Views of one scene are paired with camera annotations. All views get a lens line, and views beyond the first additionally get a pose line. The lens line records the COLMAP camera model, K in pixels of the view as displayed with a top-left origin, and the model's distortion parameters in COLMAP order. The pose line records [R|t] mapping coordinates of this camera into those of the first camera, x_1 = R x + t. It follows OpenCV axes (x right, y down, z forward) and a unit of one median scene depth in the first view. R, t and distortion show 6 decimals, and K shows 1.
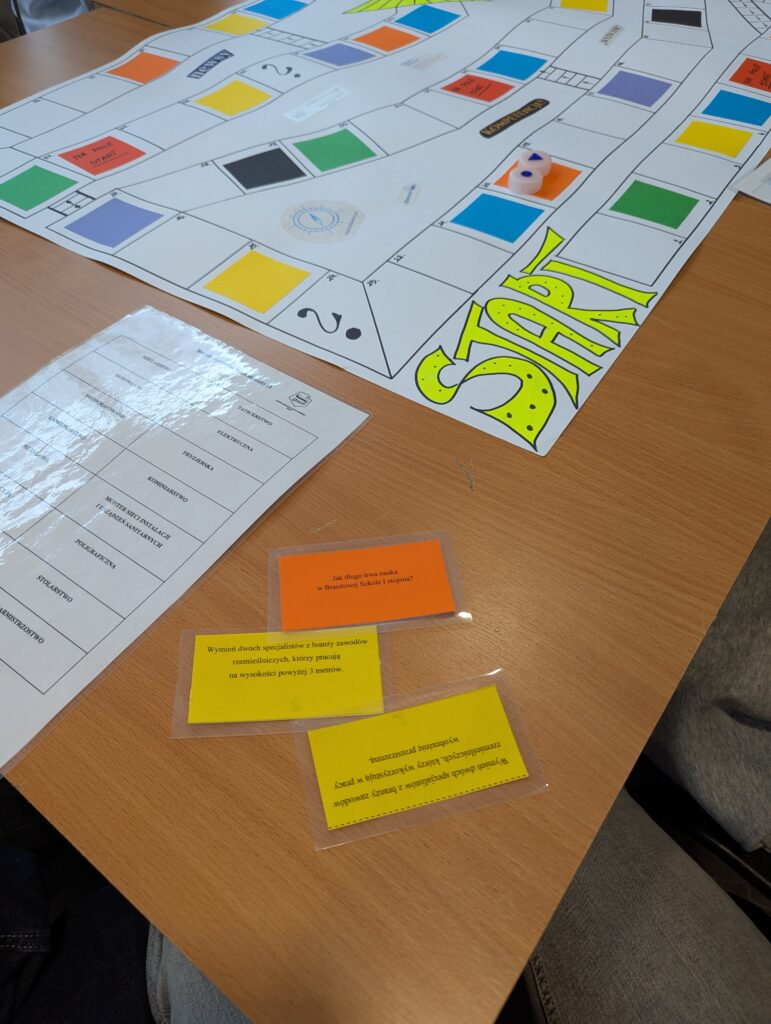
lens RADIAL K [[731.7, 0, 386.0], [0, 731.7, 513.3], [0, 0, 1]] dist [0.028027, -0.005860]
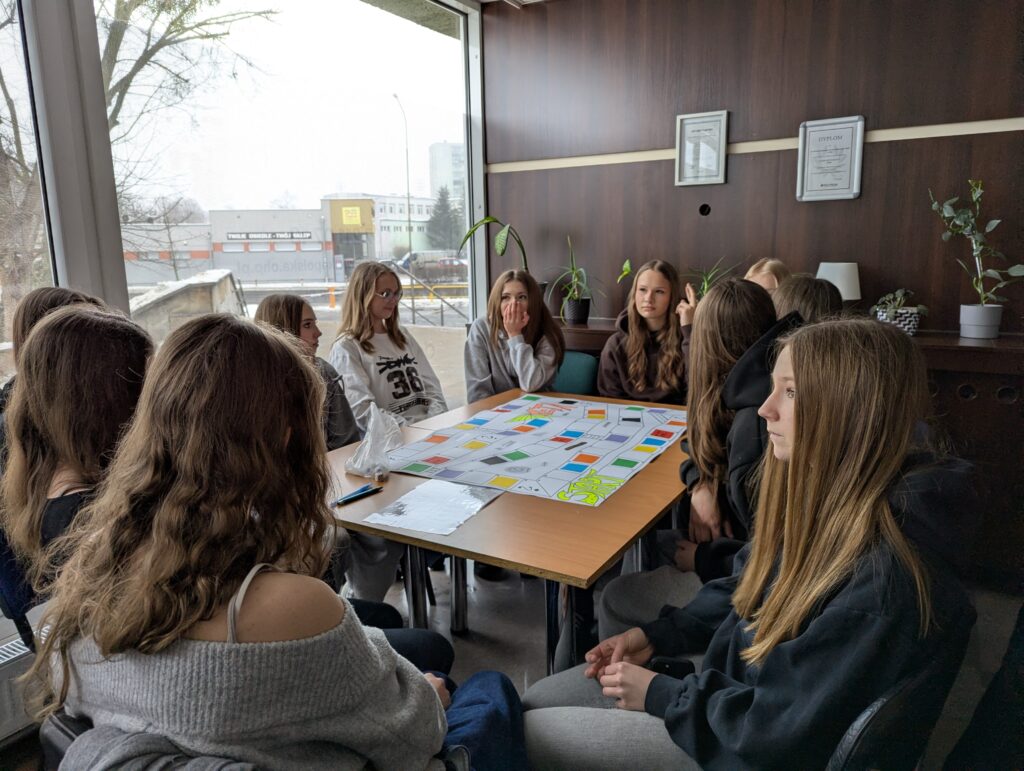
lens RADIAL K [[731.7, 0, 503.0], [0, 731.7, 382.9], [0, 0, 1]] dist [0.028027, -0.005860]
pose [[0.997348, -0.029709, 0.066438, -0.303819], [0.065158, 0.771170, -0.633287, 1.110702], [-0.032421, 0.635936, 0.771060, -1.406677]]
